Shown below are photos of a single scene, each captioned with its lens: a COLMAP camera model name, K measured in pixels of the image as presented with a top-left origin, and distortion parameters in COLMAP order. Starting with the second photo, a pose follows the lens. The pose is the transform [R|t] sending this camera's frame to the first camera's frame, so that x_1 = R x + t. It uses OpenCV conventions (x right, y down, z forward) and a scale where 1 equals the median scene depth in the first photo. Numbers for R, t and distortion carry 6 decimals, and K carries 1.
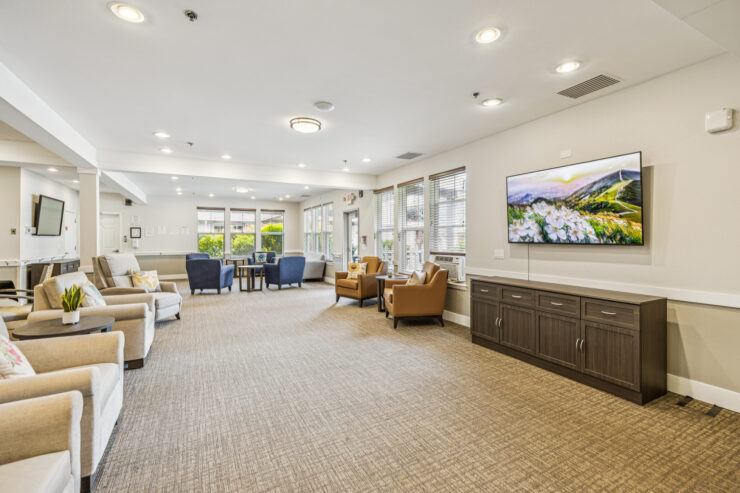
lens RADIAL K [[332.8, 0, 370.3], [0, 332.8, 238.6], [0, 0, 1]] dist [0.014561, 0.000179]
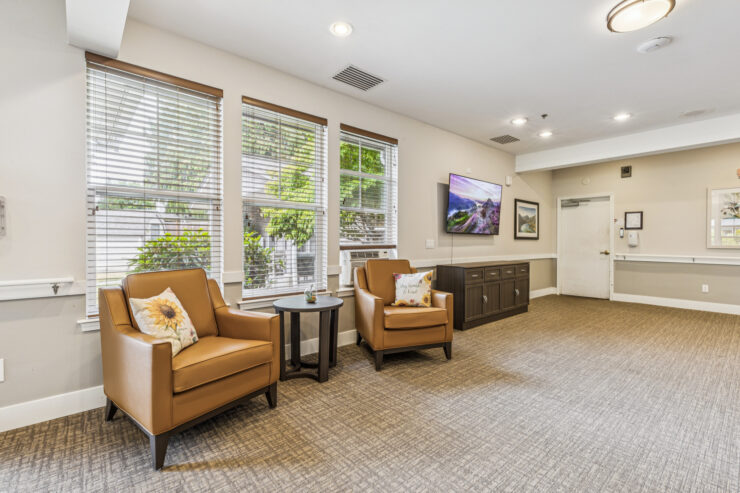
lens RADIAL K [[332.8, 0, 372.4], [0, 332.8, 246.5], [0, 0, 1]] dist [0.014561, 0.000179]
pose [[-0.225102, -0.067186, 0.972016, -0.632227], [-0.034313, 0.997548, 0.061005, -0.001950], [-0.973731, -0.019620, -0.226855, 1.507810]]
